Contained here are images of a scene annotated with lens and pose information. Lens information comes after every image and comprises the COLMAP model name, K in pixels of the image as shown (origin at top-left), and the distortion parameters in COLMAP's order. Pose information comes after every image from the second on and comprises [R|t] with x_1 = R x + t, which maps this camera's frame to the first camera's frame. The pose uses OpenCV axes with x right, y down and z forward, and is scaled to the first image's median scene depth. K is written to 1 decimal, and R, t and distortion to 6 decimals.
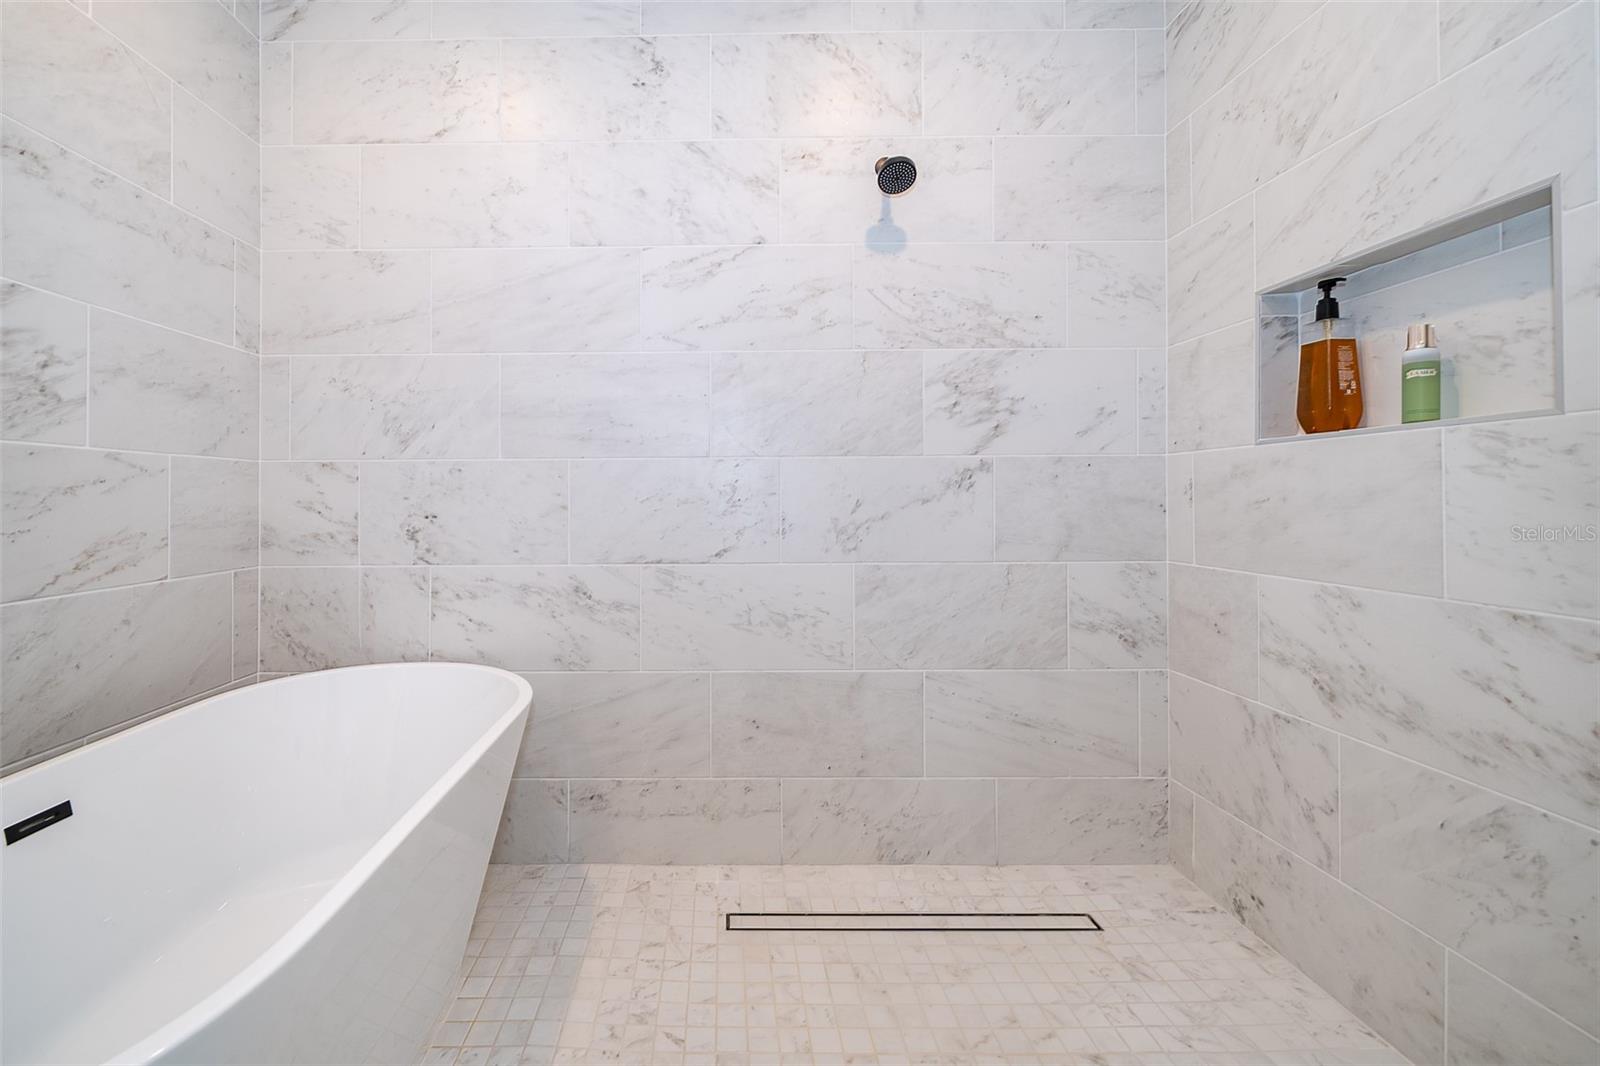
lens RADIAL K [[657.9, 0, 705.4], [0, 657.9, 492.8], [0, 0, 1]] dist [-0.005228, -0.000040]
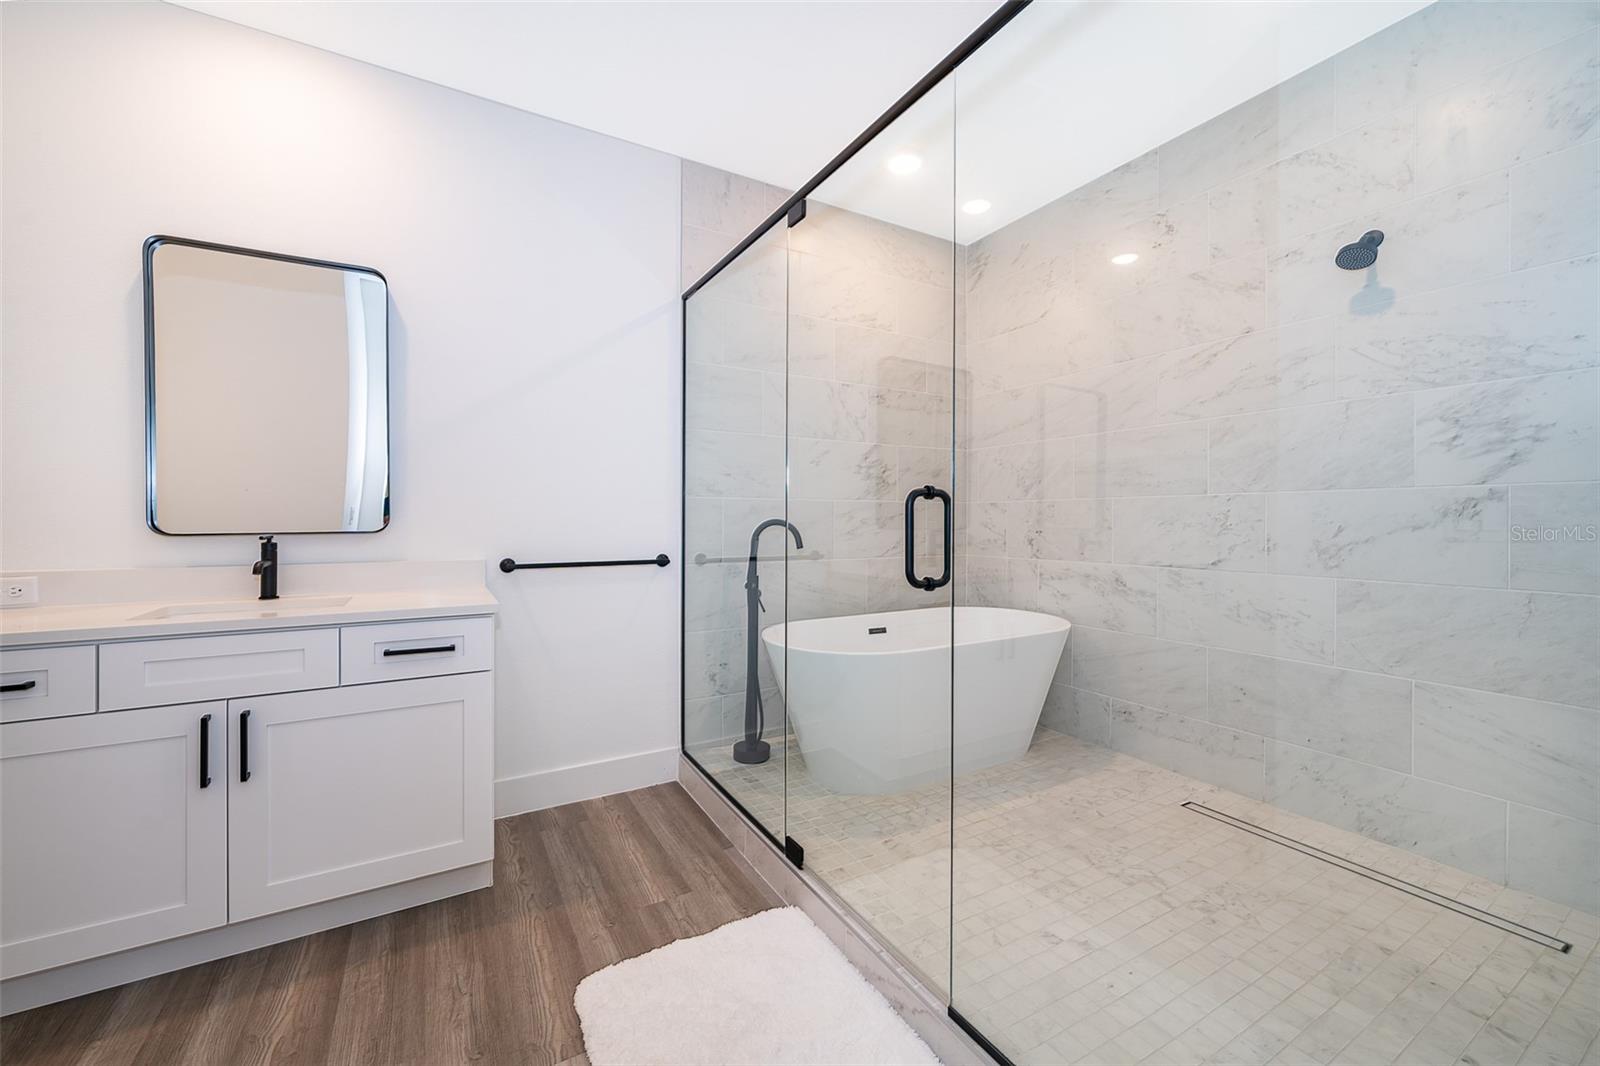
lens RADIAL K [[629.2, 0, 809.4], [0, 629.2, 536.6], [0, 0, 1]] dist [-0.001539, 0.000041]
pose [[0.532279, 0.028466, -0.846090, 0.691738], [0.003344, 0.999356, 0.035726, -0.014356], [0.846562, -0.021845, 0.531841, -0.435490]]
